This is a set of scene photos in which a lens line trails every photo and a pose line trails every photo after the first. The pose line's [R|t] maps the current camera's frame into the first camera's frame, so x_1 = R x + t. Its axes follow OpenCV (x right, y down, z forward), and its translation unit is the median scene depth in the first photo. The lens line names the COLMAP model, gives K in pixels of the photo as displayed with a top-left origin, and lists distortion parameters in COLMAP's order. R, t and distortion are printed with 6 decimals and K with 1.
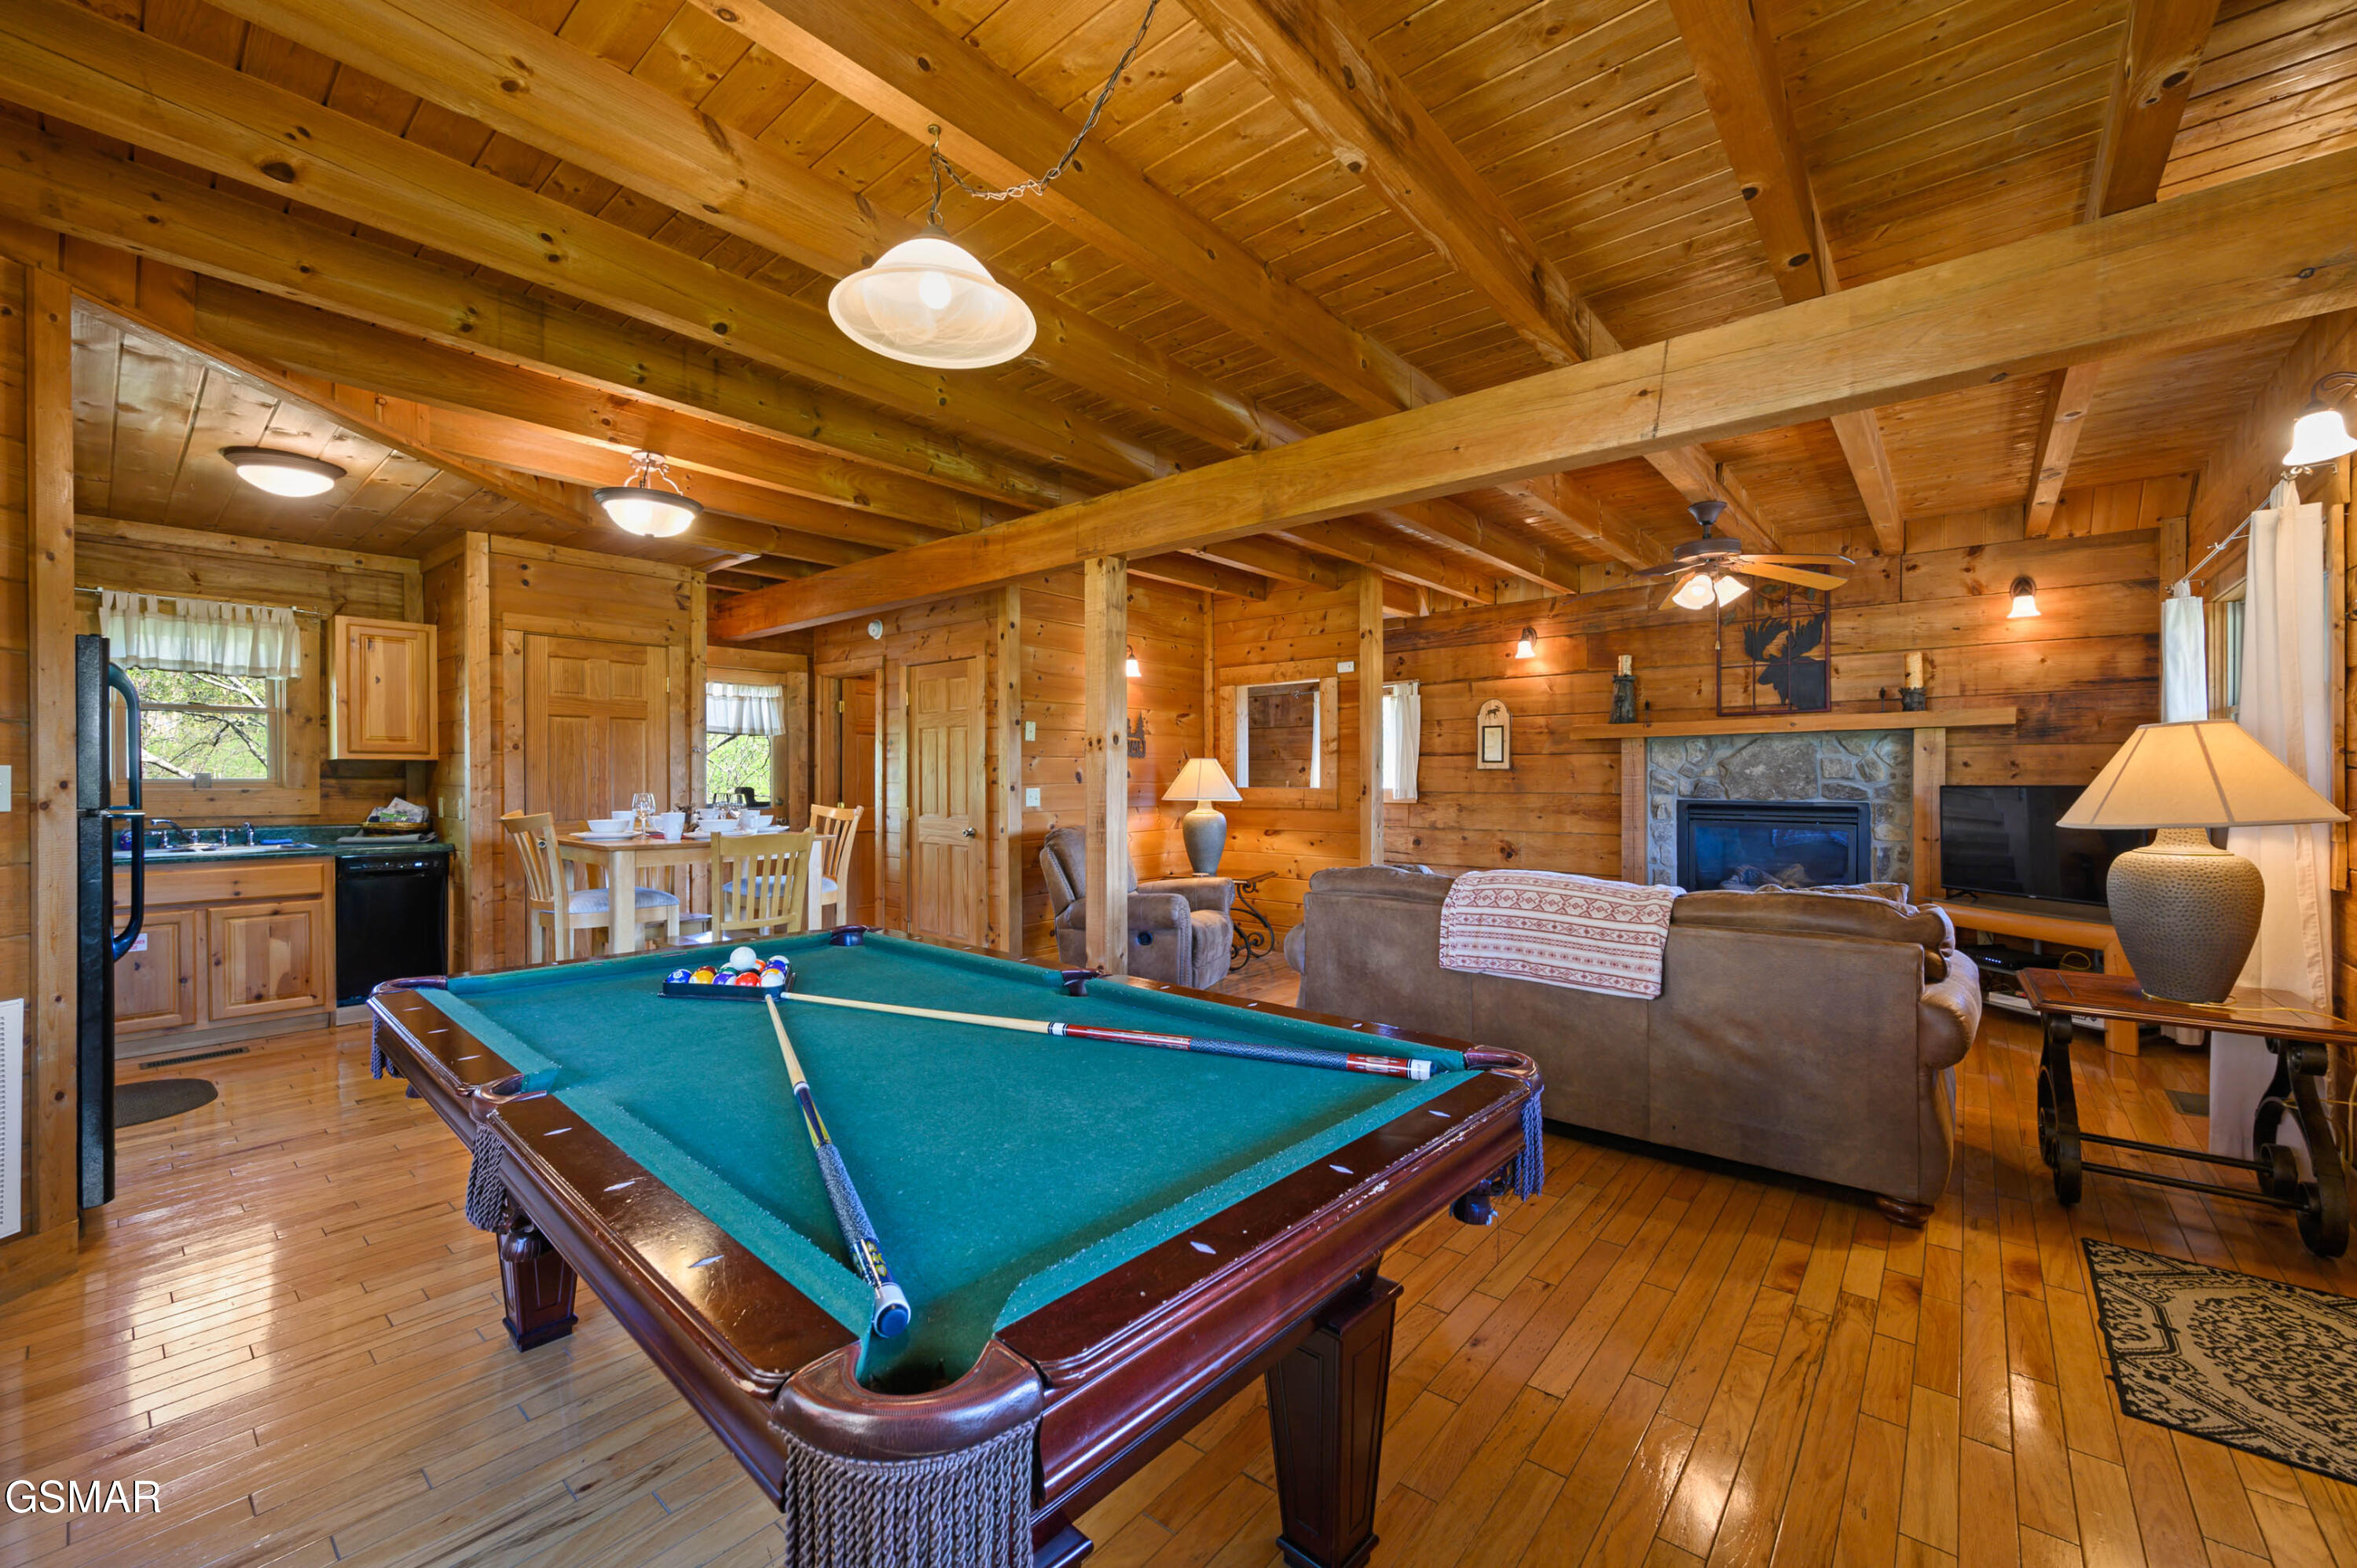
lens RADIAL K [[945.3, 0, 1183.9], [0, 945.3, 778.2], [0, 0, 1]] dist [-0.000042, -0.000396]
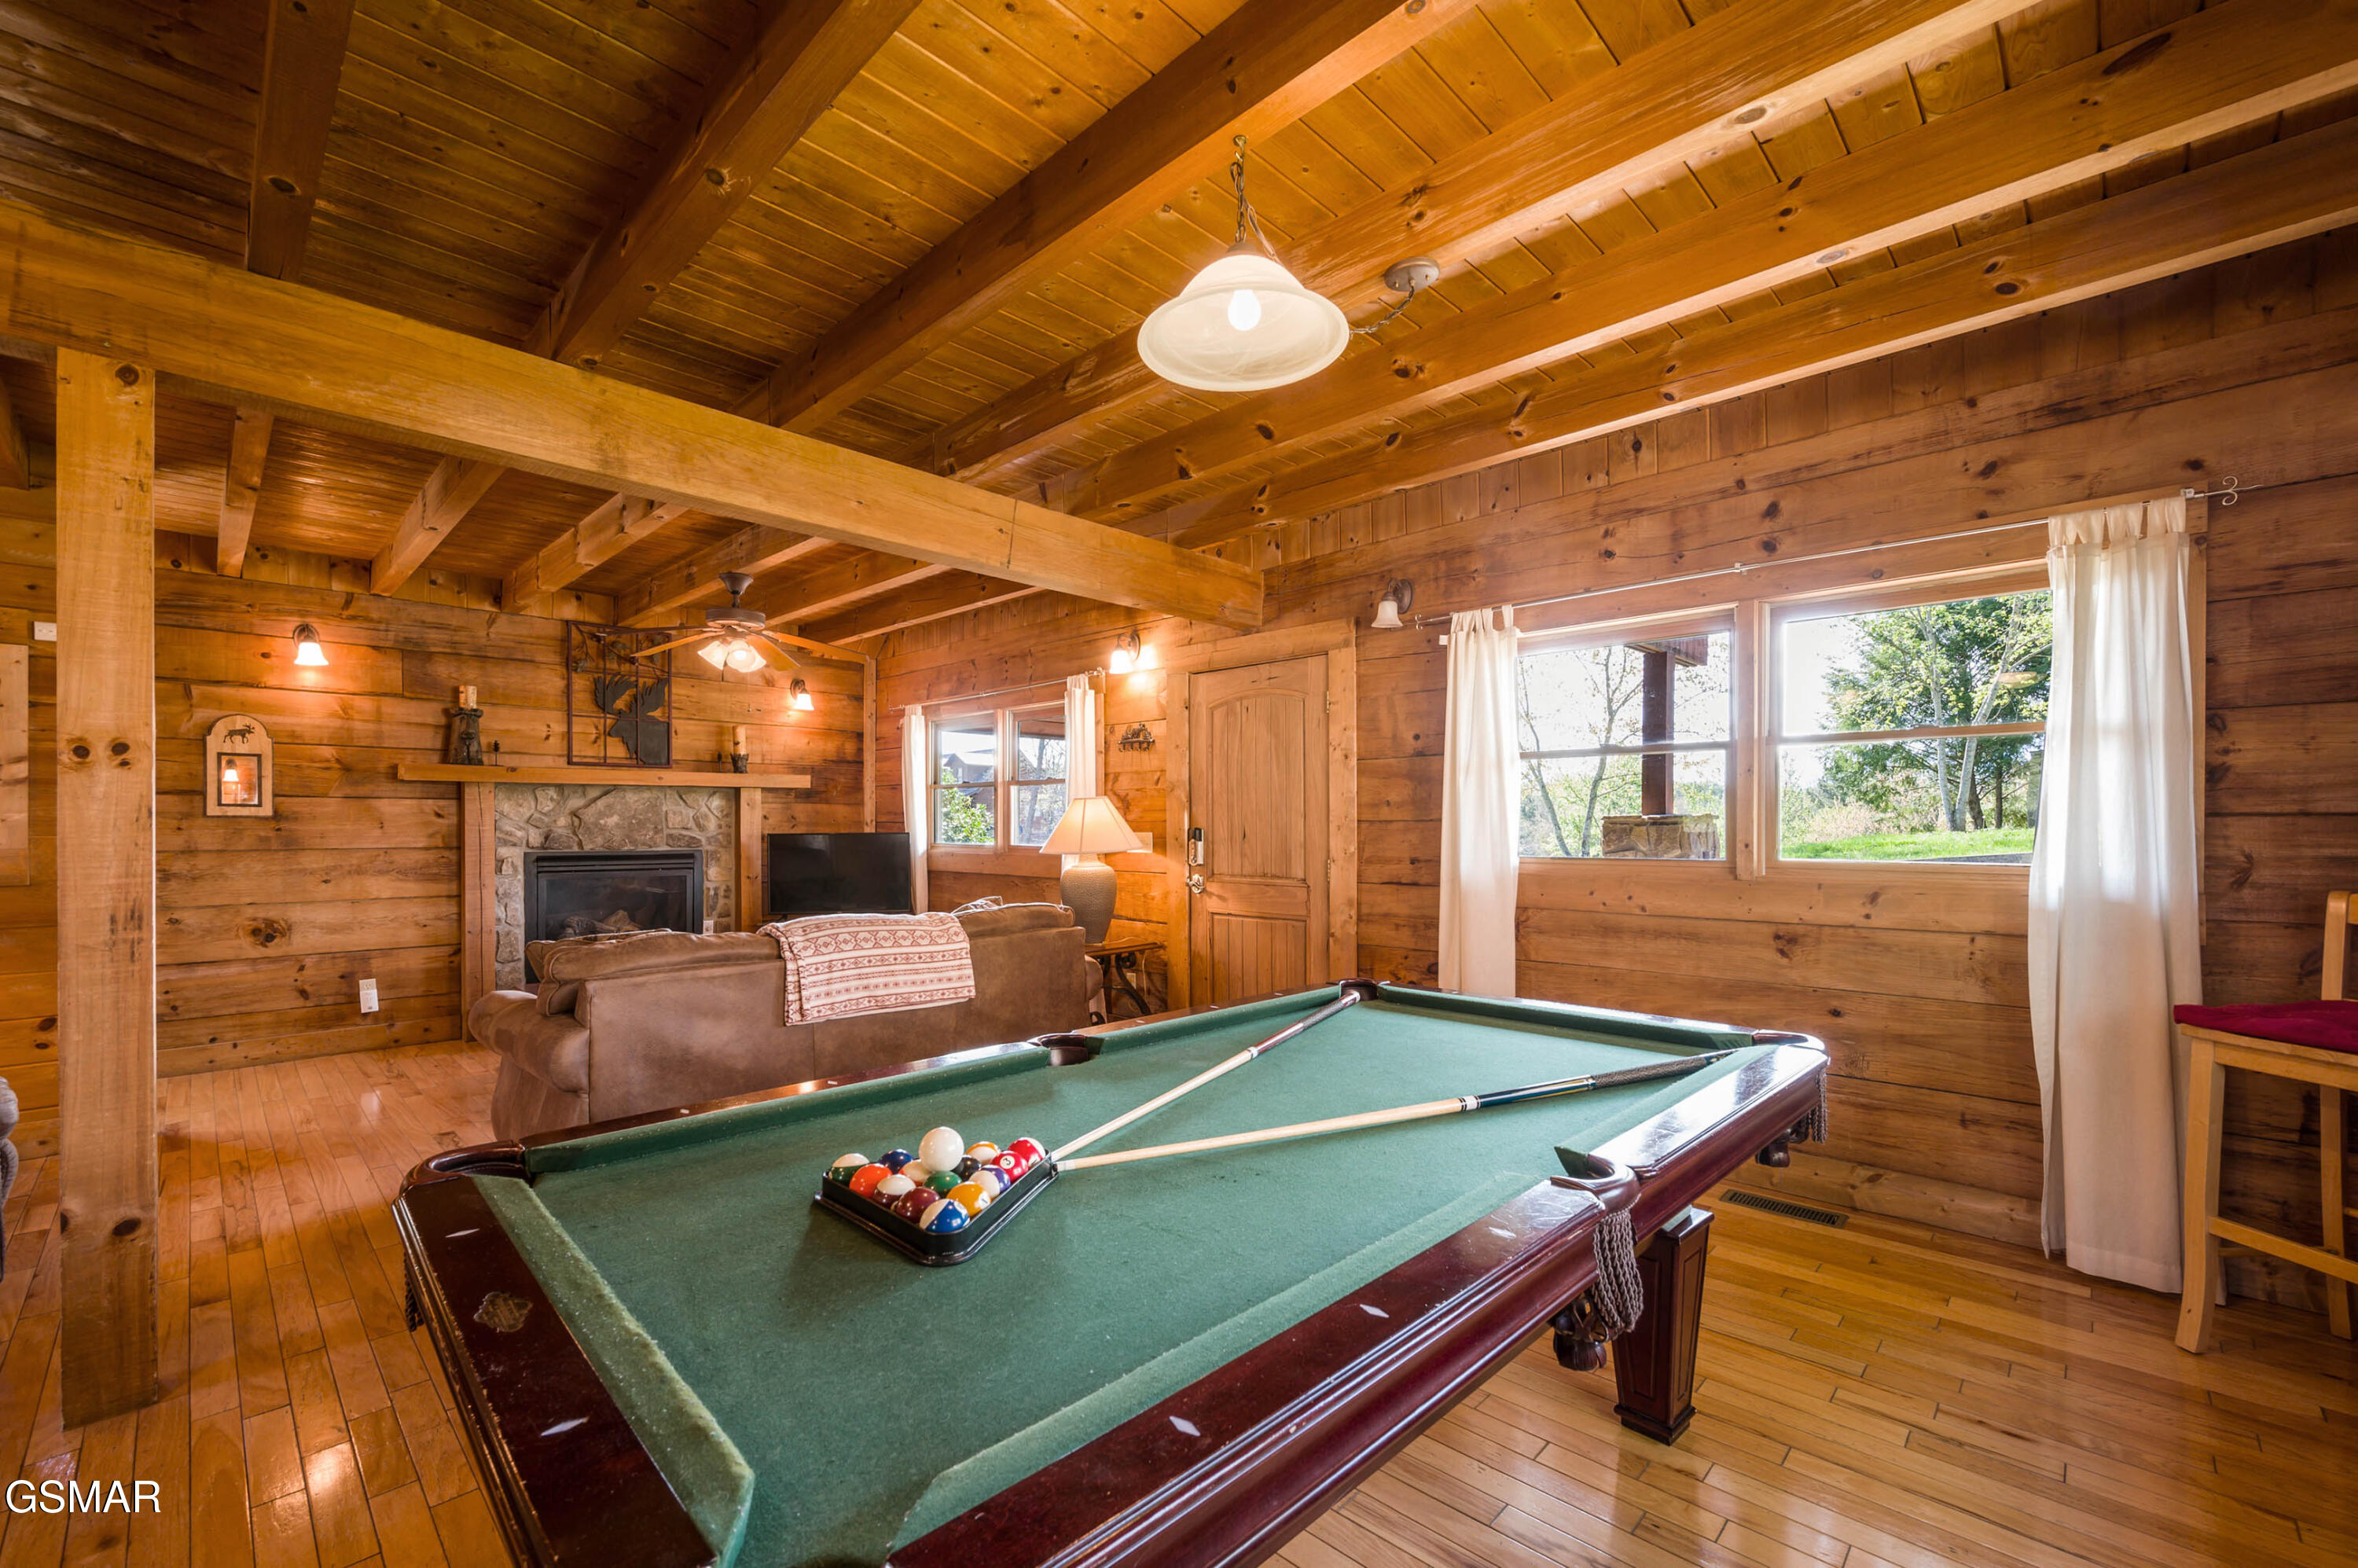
lens RADIAL K [[945.7, 0, 1171.3], [0, 945.7, 833.2], [0, 0, 1]] dist [-0.000042, -0.000396]
pose [[0.070254, -0.005775, 0.997512, -0.391183], [0.004049, 0.999977, 0.005504, 0.002068], [-0.997521, 0.003652, 0.070276, 0.335074]]
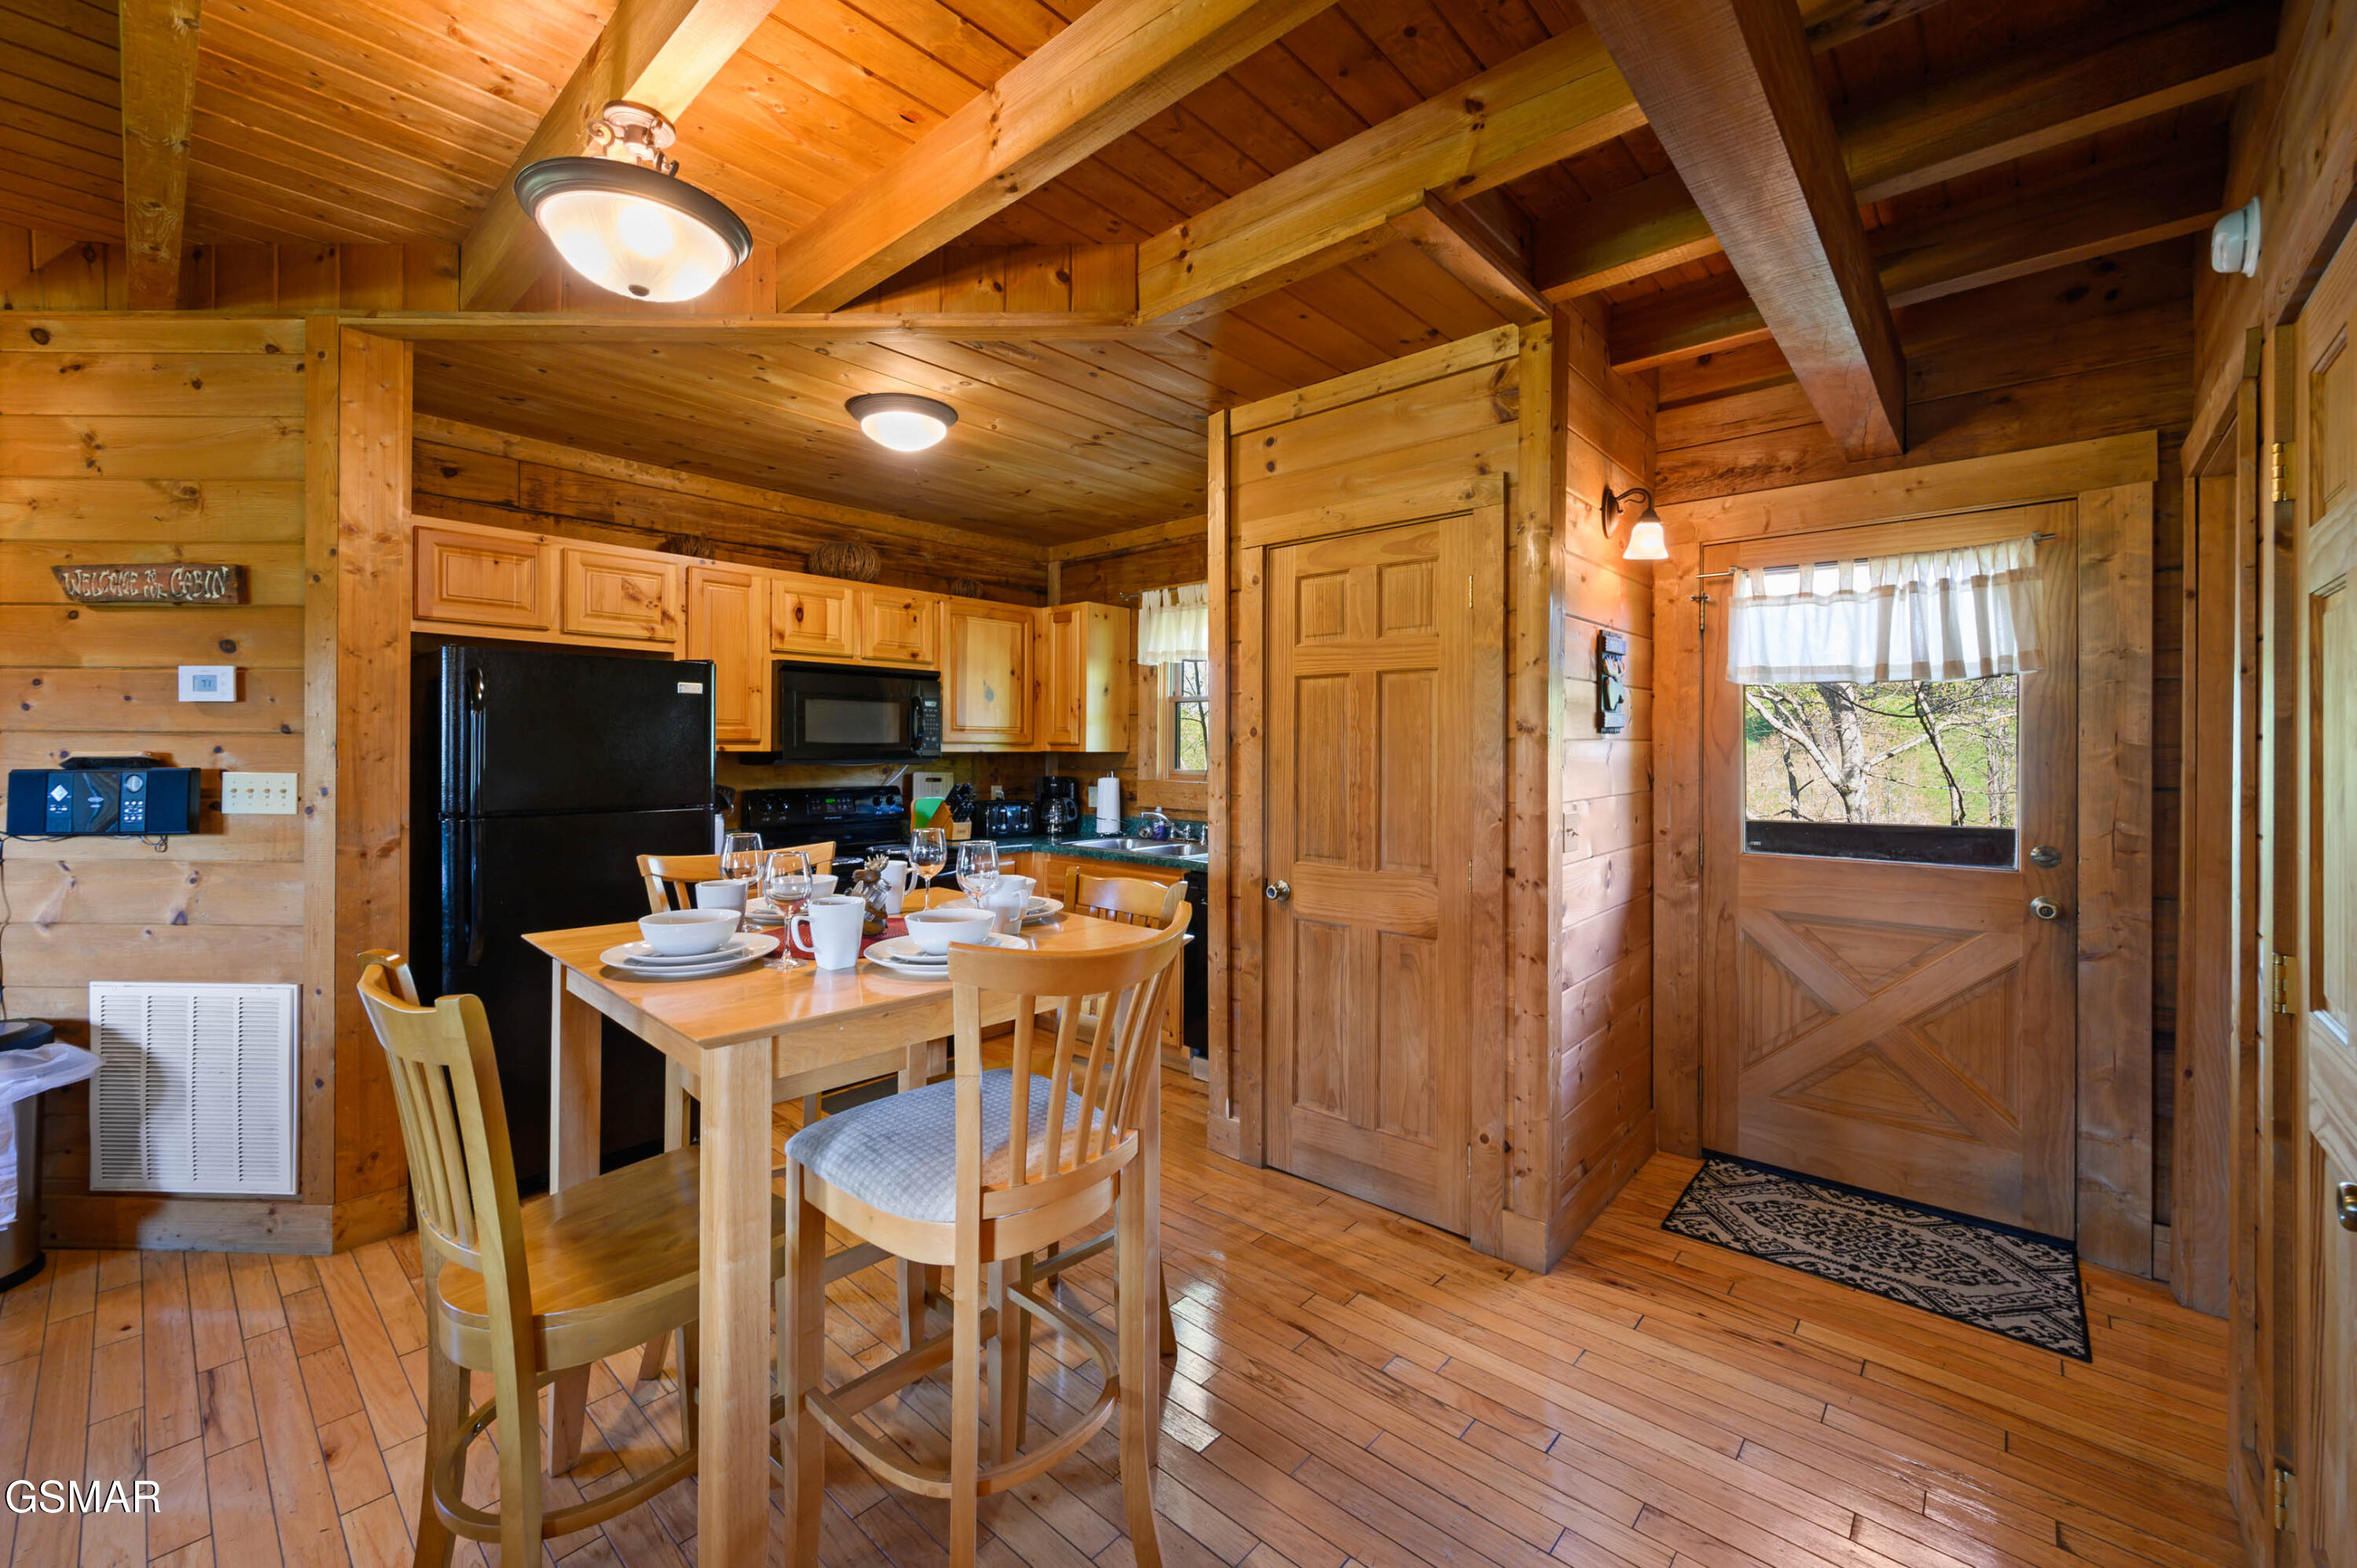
lens RADIAL K [[945.3, 0, 1182.1], [0, 945.3, 750.5], [0, 0, 1]] dist [-0.000042, -0.000396]
pose [[-0.027142, 0.001345, -0.999631, -0.065950], [-0.005254, 0.999985, 0.001488, -0.018555], [0.999618, 0.005293, -0.027135, 0.844799]]
